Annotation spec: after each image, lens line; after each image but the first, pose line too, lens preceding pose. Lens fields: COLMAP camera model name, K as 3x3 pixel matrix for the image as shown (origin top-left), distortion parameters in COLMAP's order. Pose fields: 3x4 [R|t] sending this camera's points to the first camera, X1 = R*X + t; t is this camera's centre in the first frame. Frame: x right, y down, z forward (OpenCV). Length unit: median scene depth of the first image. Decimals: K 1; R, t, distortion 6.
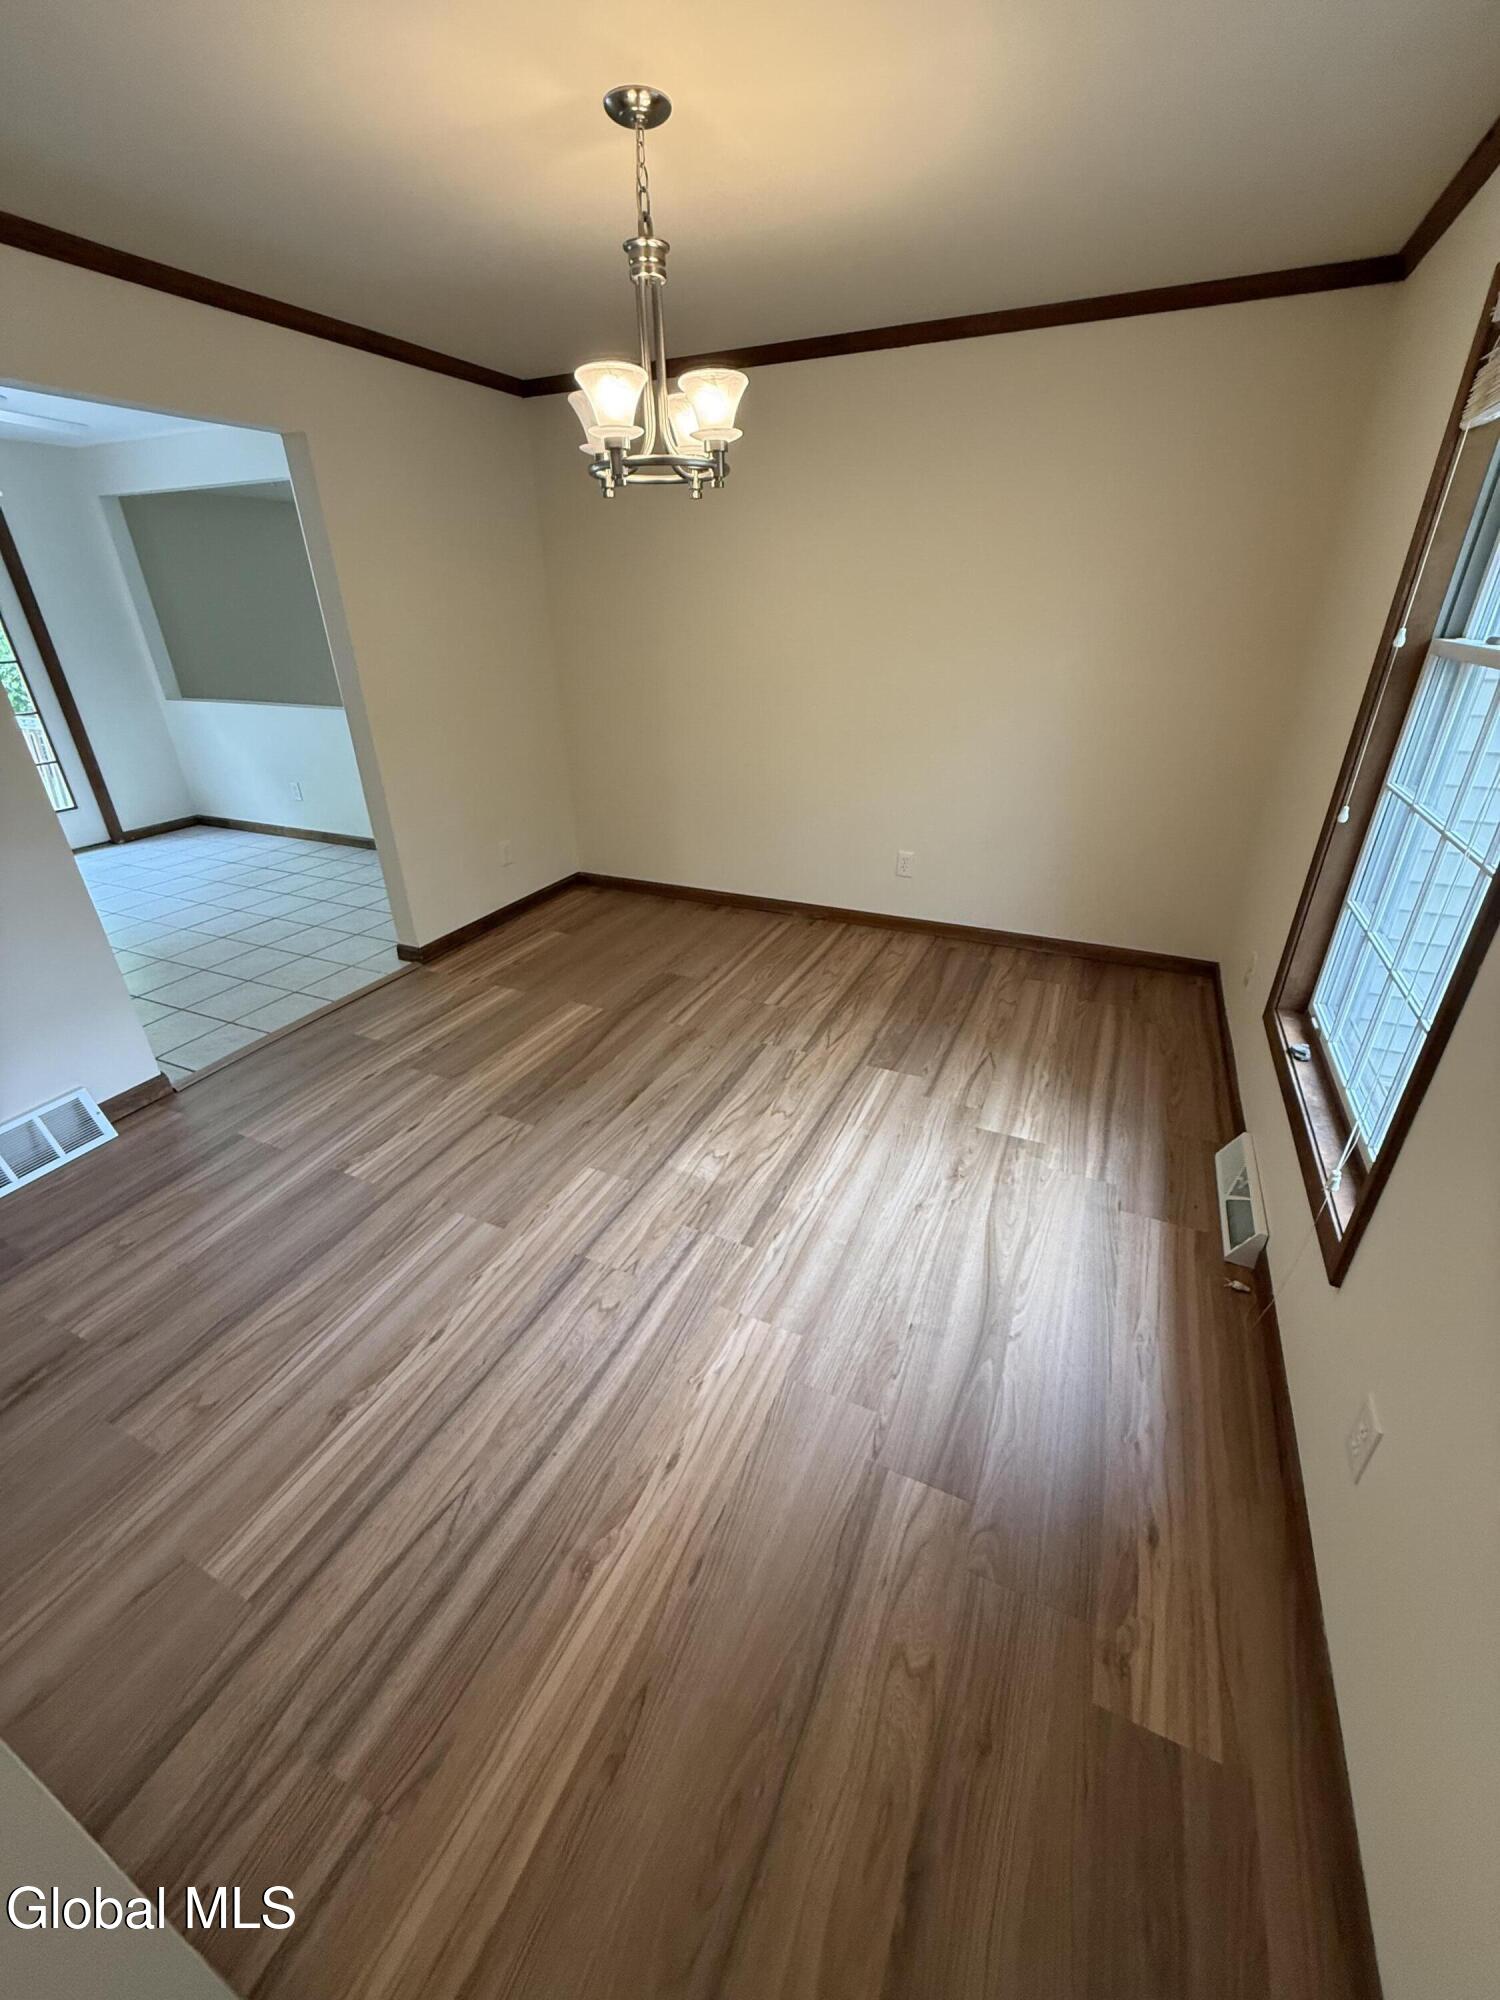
lens RADIAL K [[794.2, 0, 751.2], [0, 794.2, 991.0], [0, 0, 1]] dist [-0.000265, 0.000226]
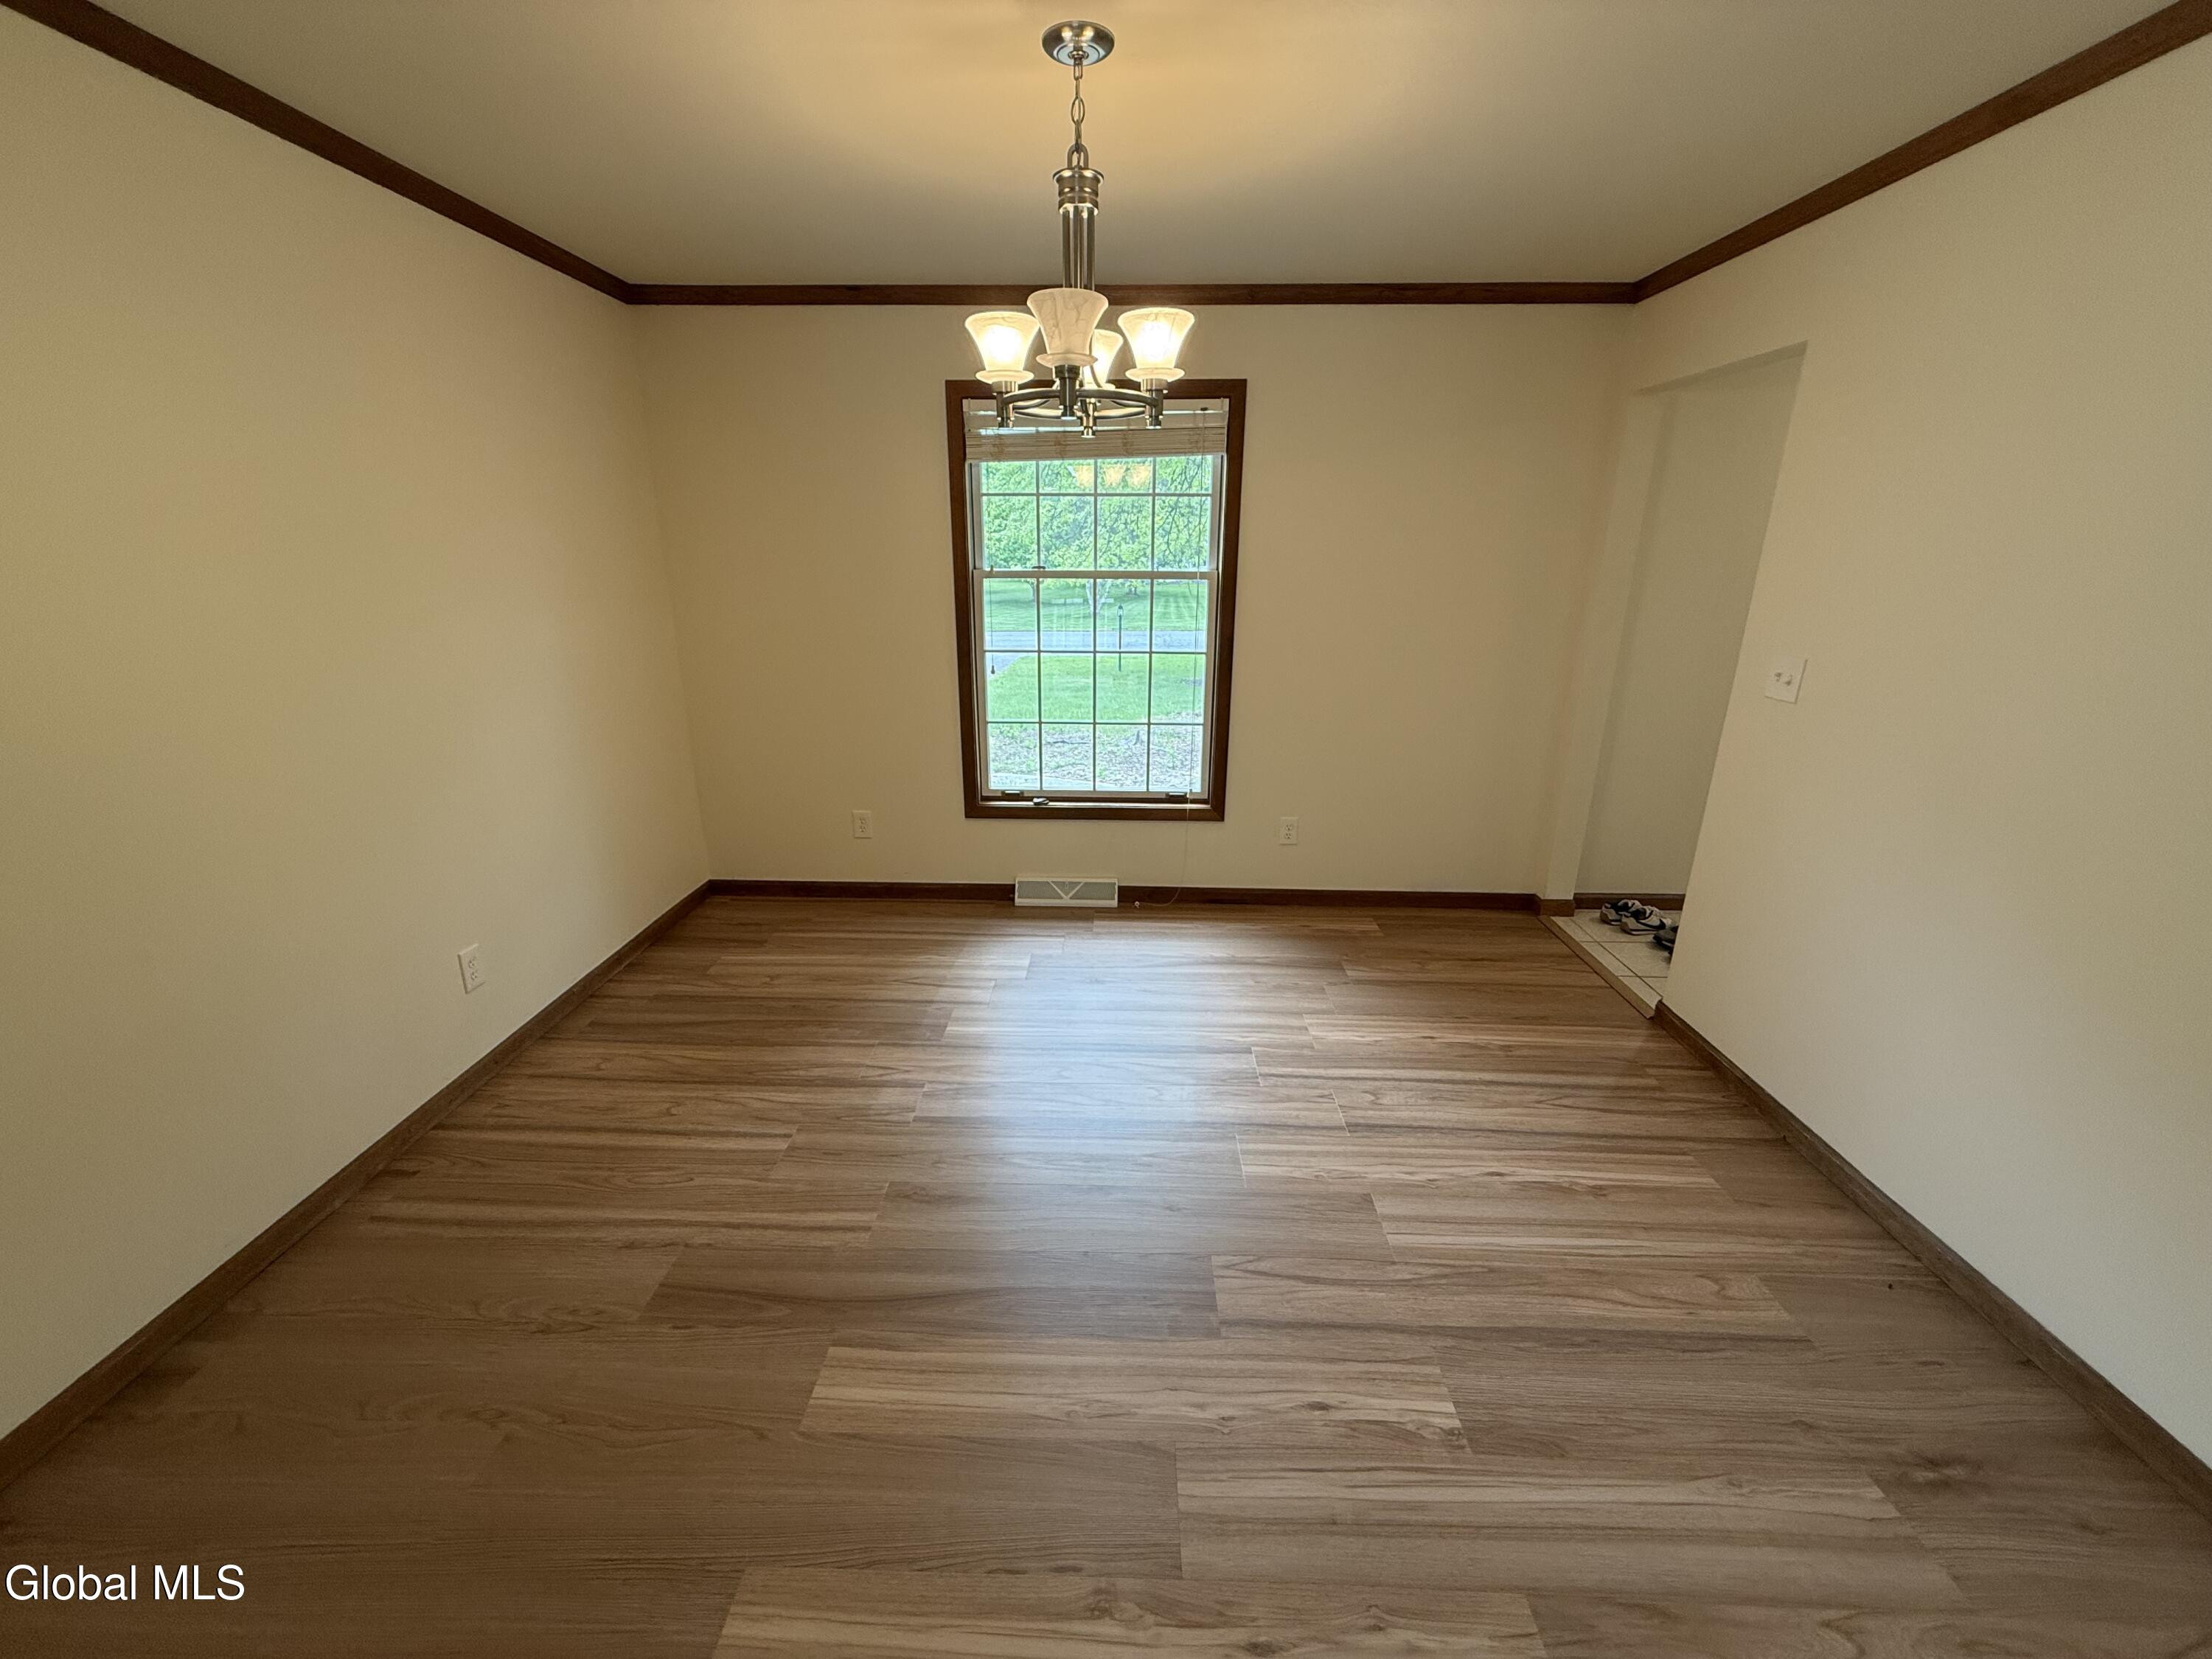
lens RADIAL K [[878.4, 0, 1095.8], [0, 878.4, 826.6], [0, 0, 1]] dist [-0.000265, 0.000226]
pose [[-0.382362, -0.269997, 0.883686, -1.052025], [0.413584, 0.805201, 0.424971, -0.647838], [-0.826286, 0.527971, -0.196212, 1.346817]]
